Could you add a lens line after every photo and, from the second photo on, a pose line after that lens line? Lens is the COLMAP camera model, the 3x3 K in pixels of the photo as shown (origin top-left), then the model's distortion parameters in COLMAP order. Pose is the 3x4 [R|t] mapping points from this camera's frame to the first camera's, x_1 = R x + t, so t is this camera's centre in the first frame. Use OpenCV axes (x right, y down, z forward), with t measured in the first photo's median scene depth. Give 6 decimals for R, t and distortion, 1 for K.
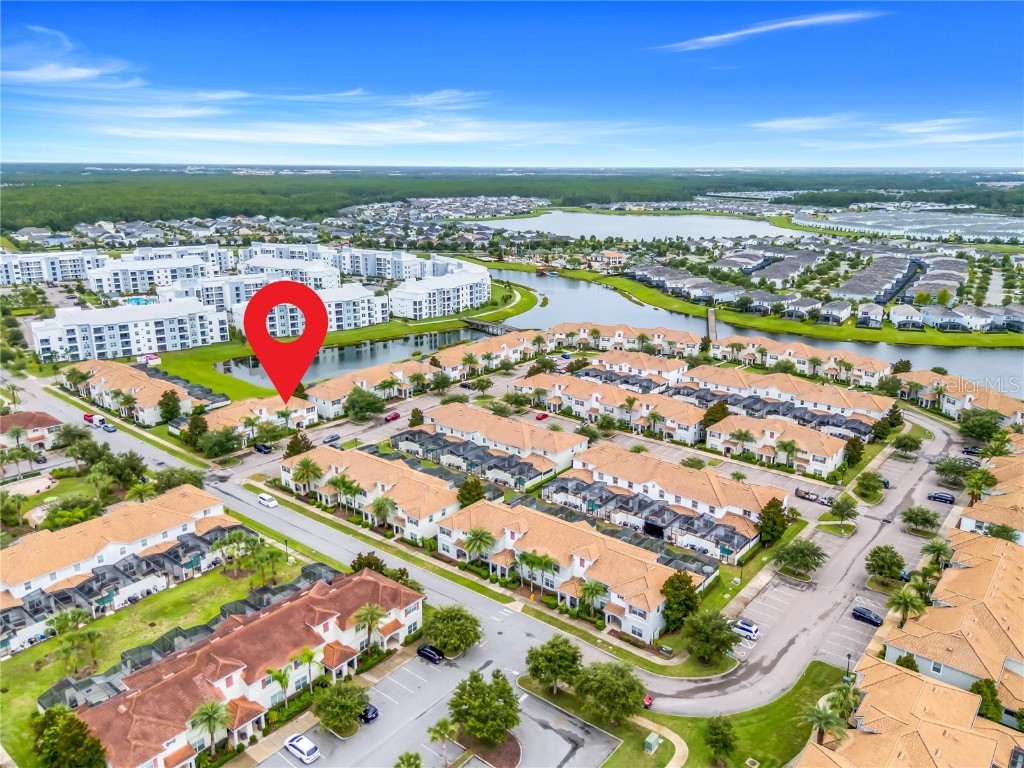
lens RADIAL K [[775.5, 0, 511.9], [0, 775.5, 383.6], [0, 0, 1]] dist [0.040292, 0.002032]
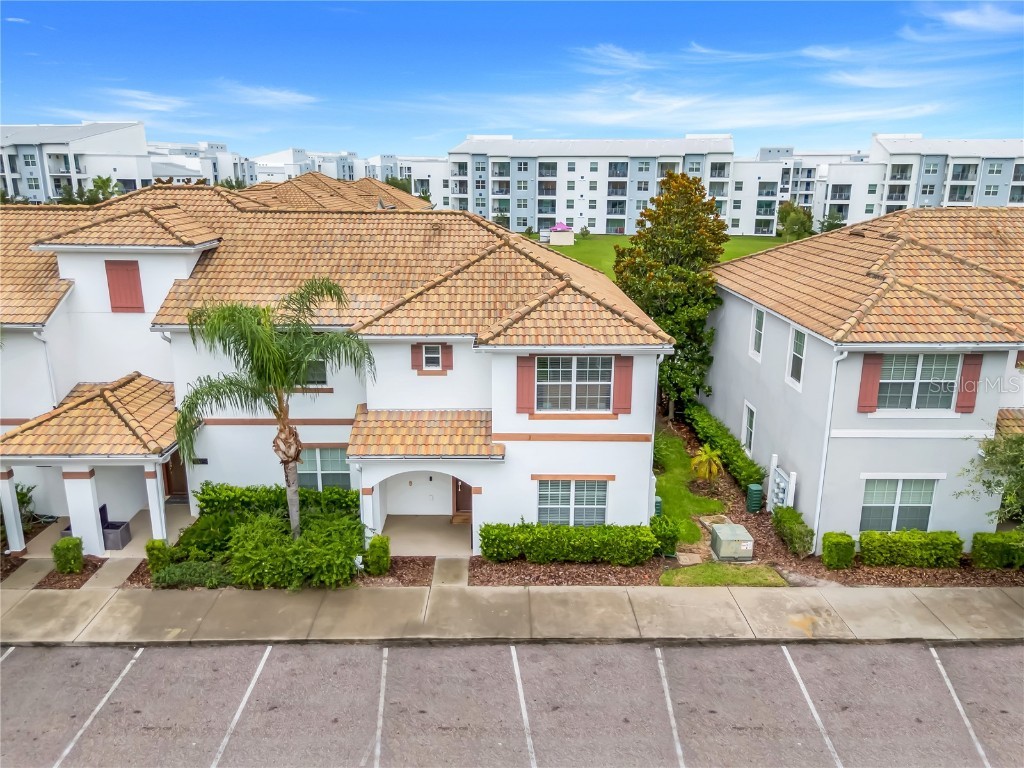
lens RADIAL K [[775.5, 0, 513.9], [0, 775.5, 383.5], [0, 0, 1]] dist [0.040292, 0.002032]
pose [[0.644162, 0.201888, -0.737765, -0.144224], [-0.219369, 0.972781, 0.074663, 0.021320], [0.732757, 0.113747, 0.670916, 0.686869]]
